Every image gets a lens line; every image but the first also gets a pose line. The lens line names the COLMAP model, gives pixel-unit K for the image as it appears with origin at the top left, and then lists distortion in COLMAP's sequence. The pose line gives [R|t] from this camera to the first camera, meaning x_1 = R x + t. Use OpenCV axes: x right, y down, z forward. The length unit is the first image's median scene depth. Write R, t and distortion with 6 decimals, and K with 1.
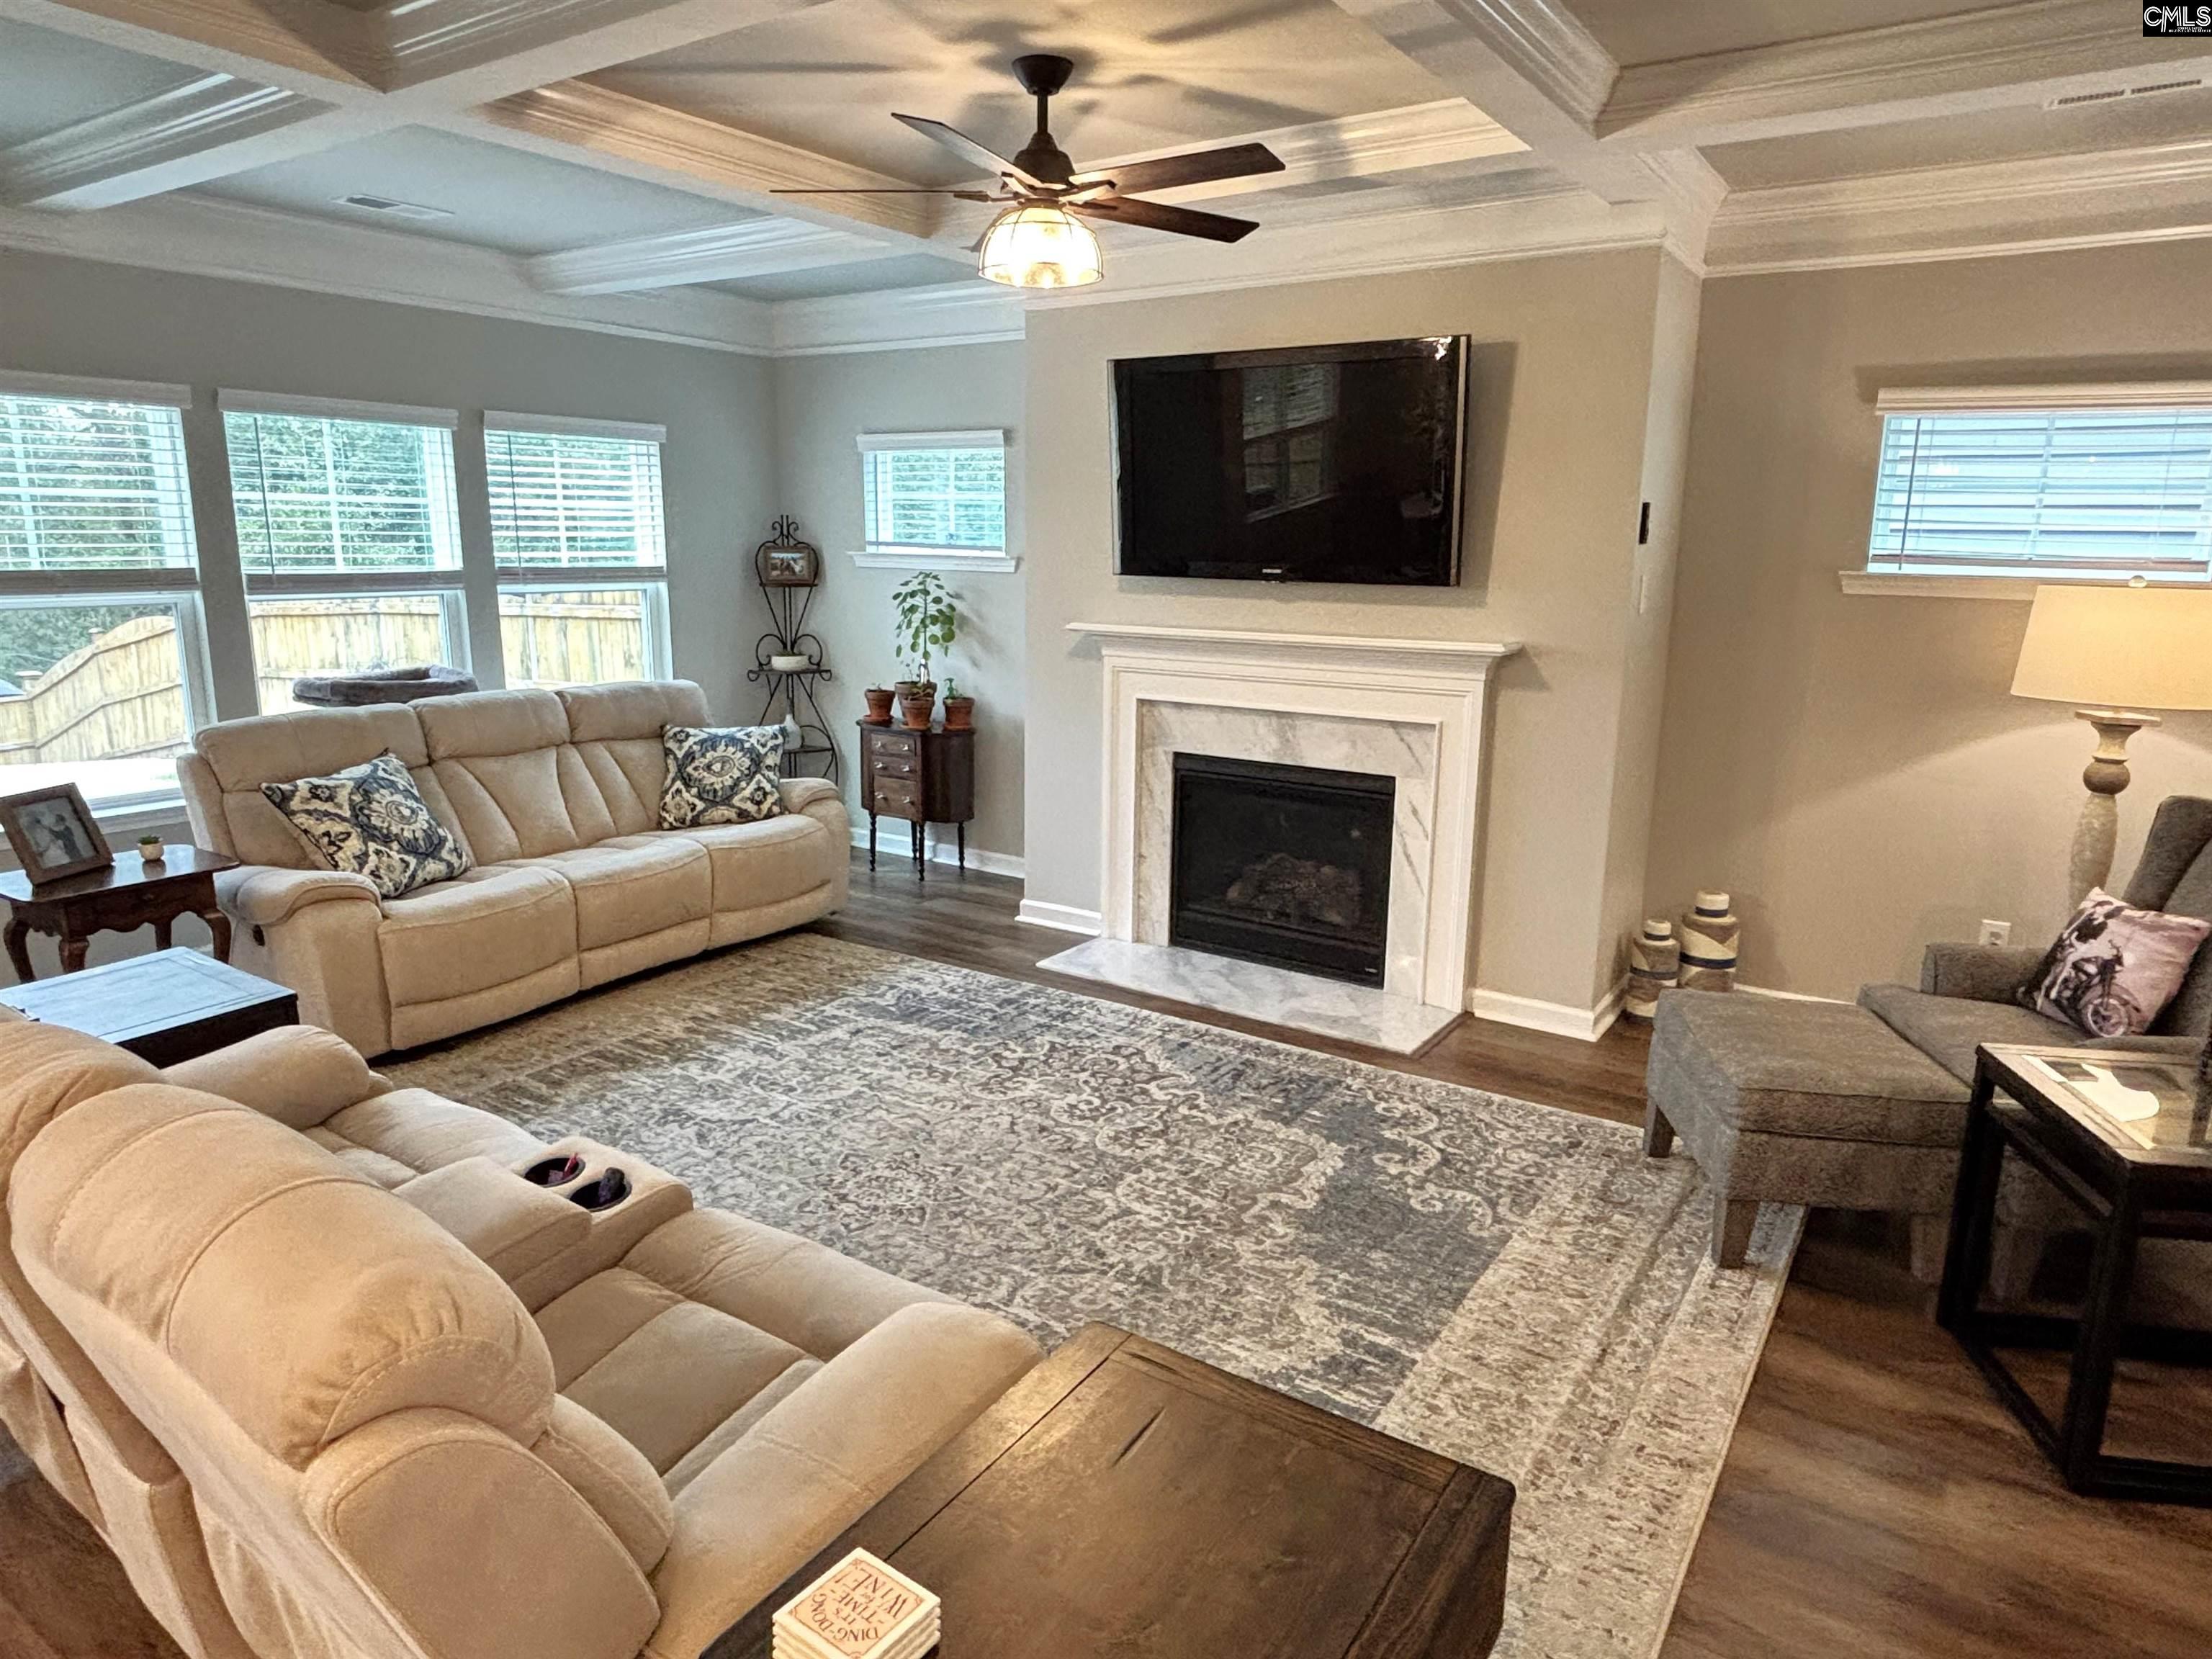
lens RADIAL K [[1343.0, 0, 1094.2], [0, 1343.0, 825.6], [0, 0, 1]] dist [0.061365, -0.086098]
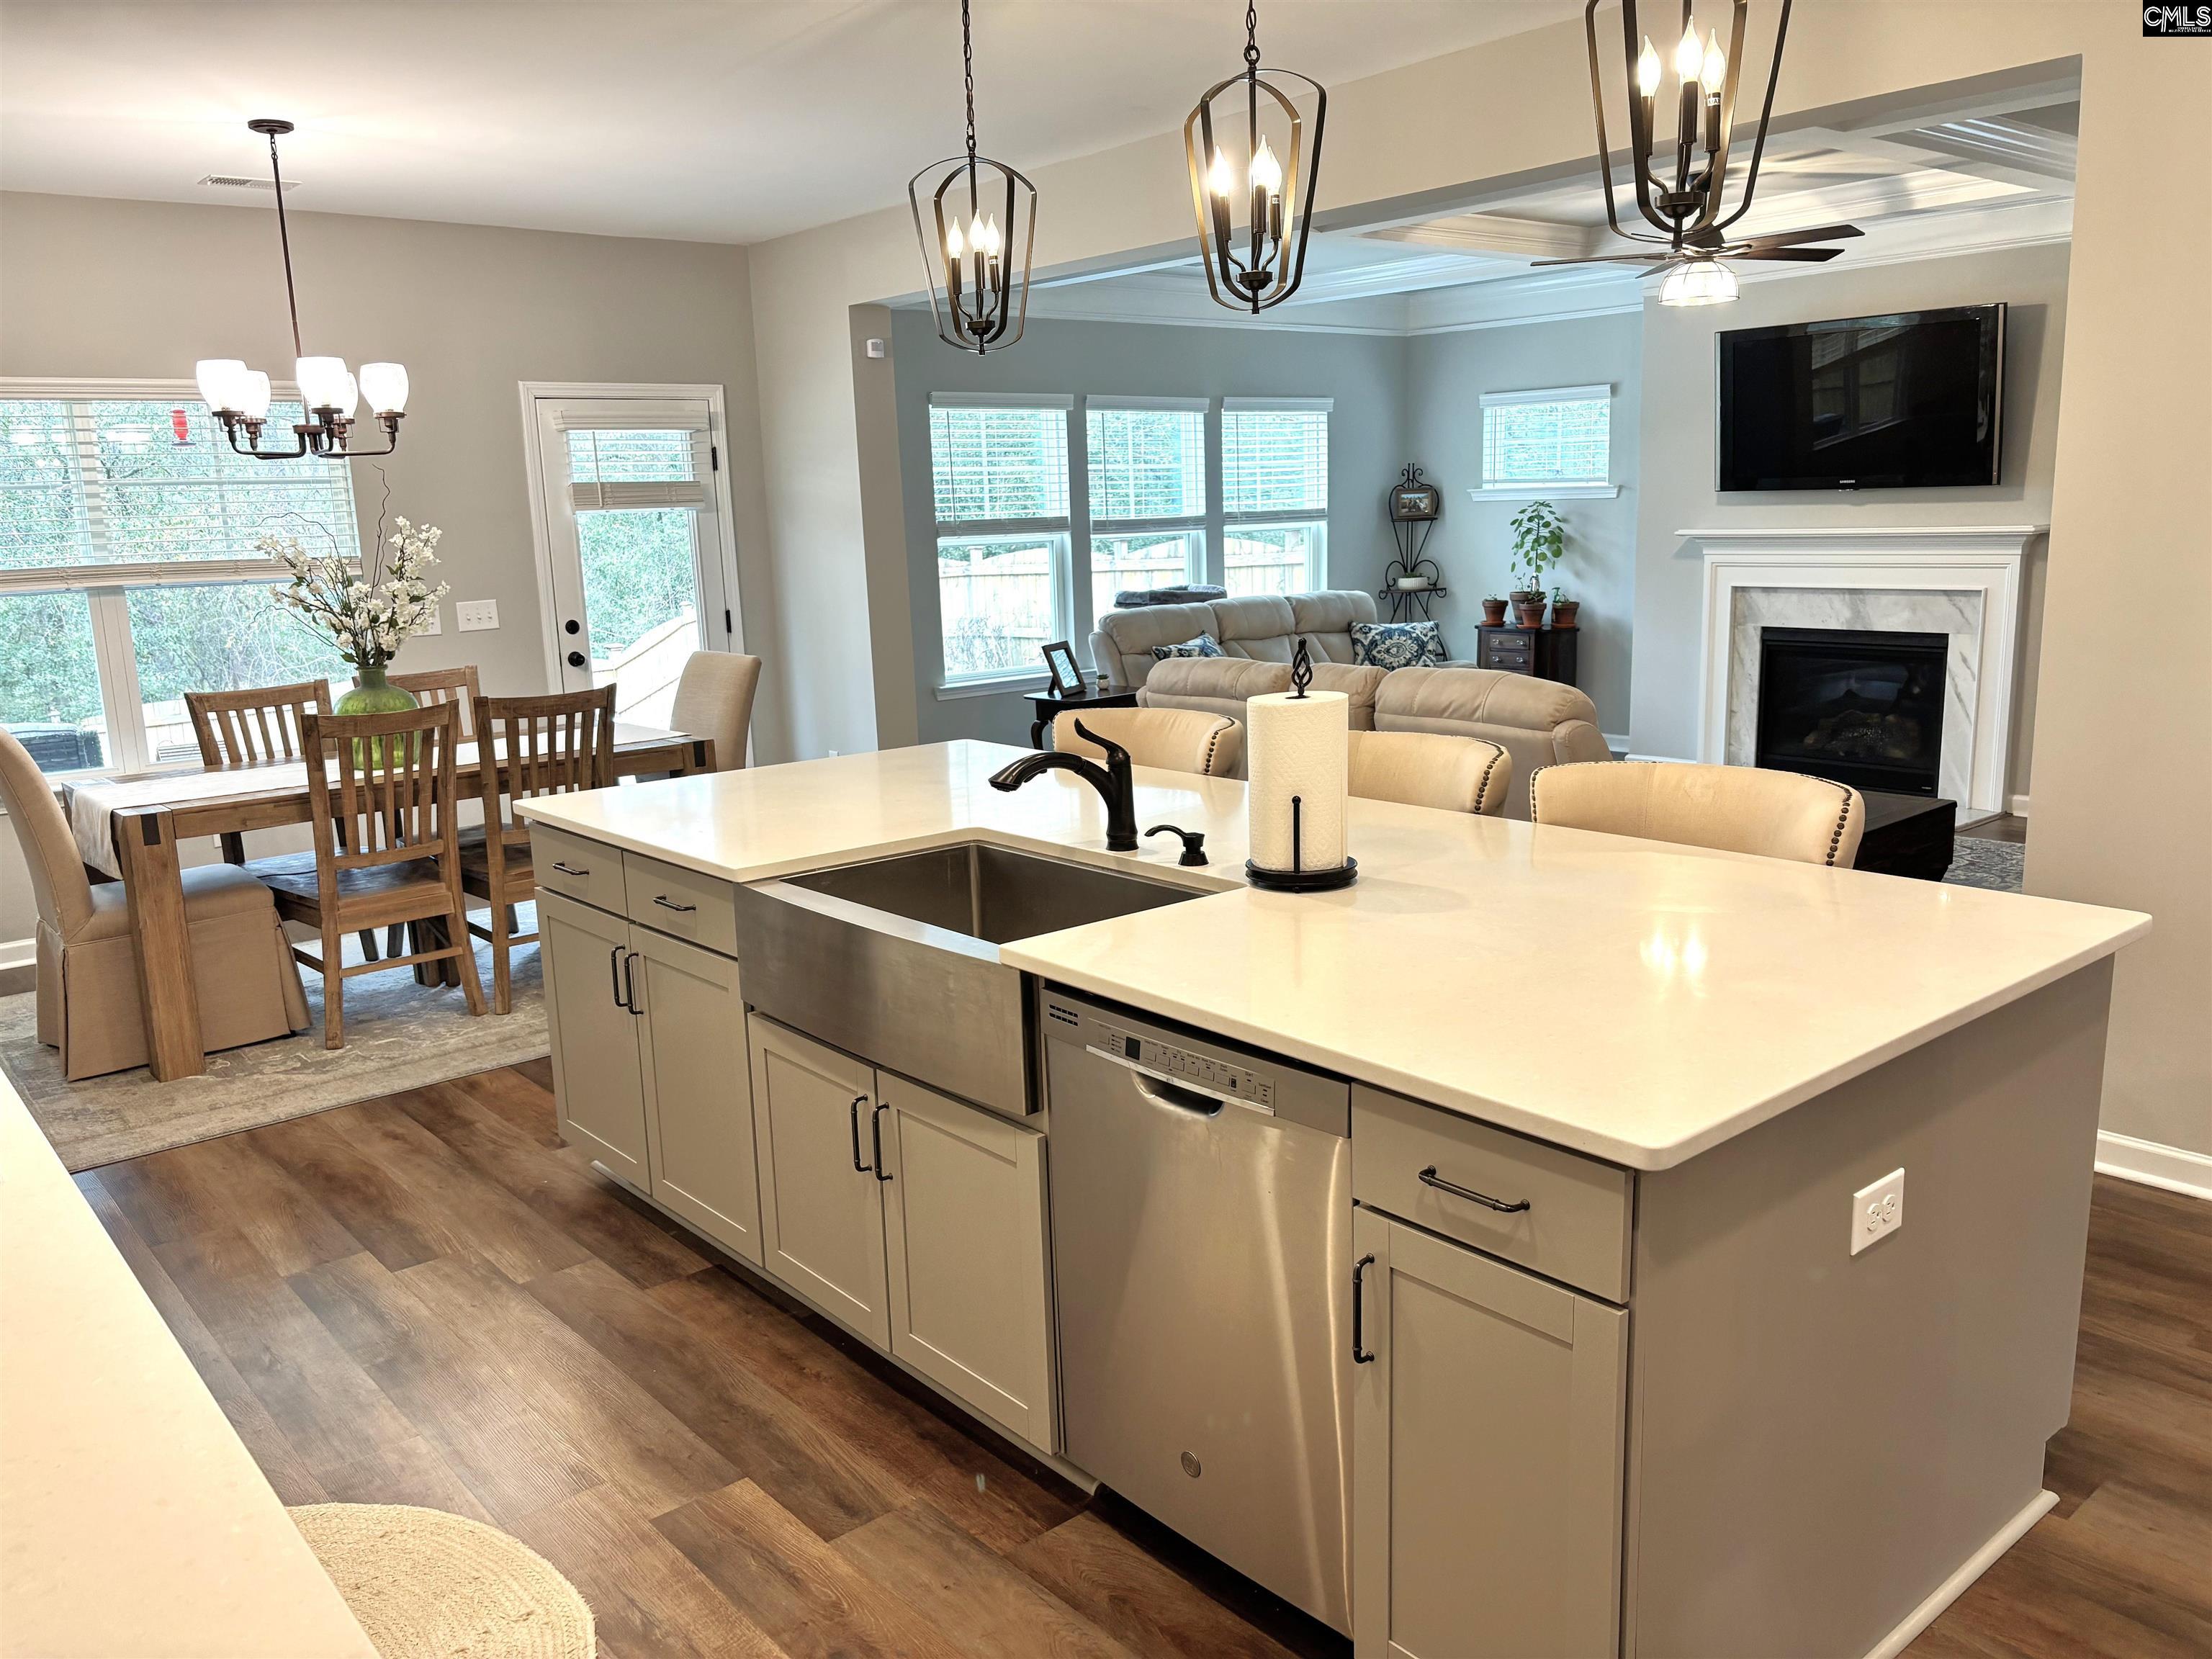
lens RADIAL K [[1663.7, 0, 1115.2], [0, 1663.7, 828.6], [0, 0, 1]] dist [0.071641, -0.088740]
pose [[0.964331, 0.009901, -0.264514, -0.118244], [-0.013417, 0.999844, -0.011491, 0.176694], [0.264359, 0.014631, 0.964313, -0.763448]]
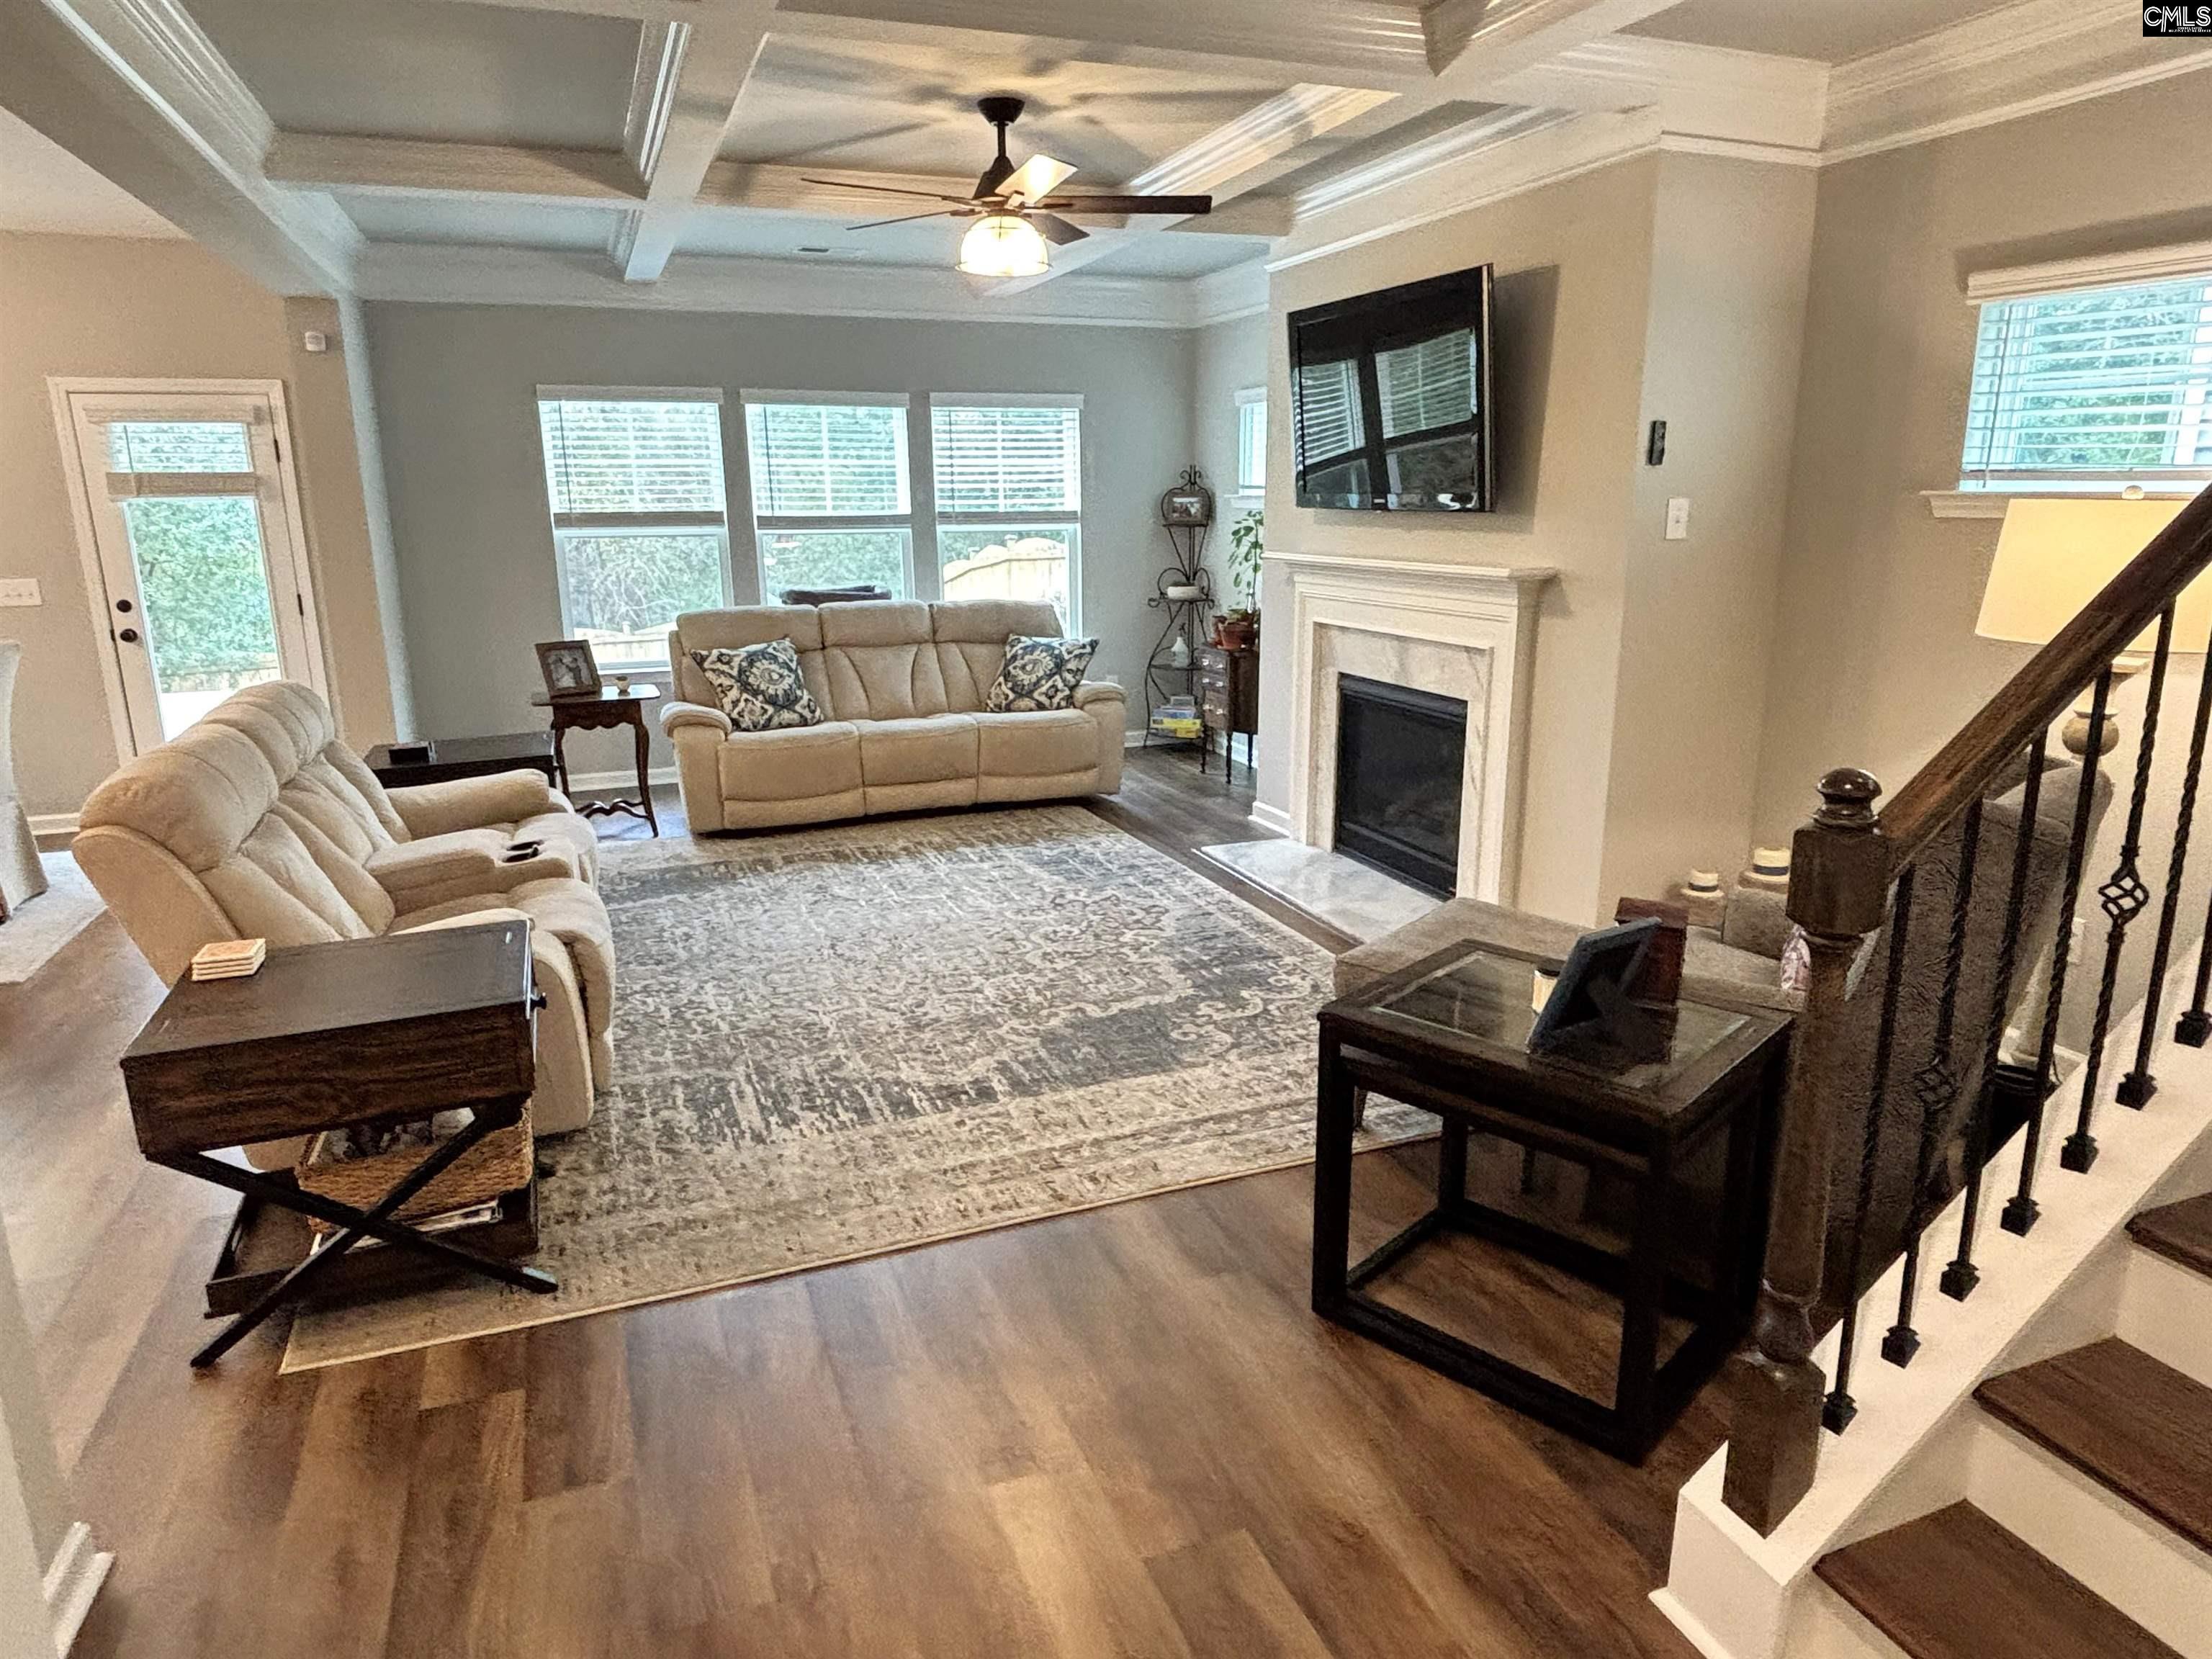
lens RADIAL K [[1335.8, 0, 1101.6], [0, 1335.8, 841.3], [0, 0, 1]] dist [0.057722, -0.086448]
pose [[0.821997, 0.124830, -0.555643, 0.557708], [-0.101445, 0.992172, 0.072826, 0.023112], [0.560384, -0.003495, 0.828226, -0.006687]]
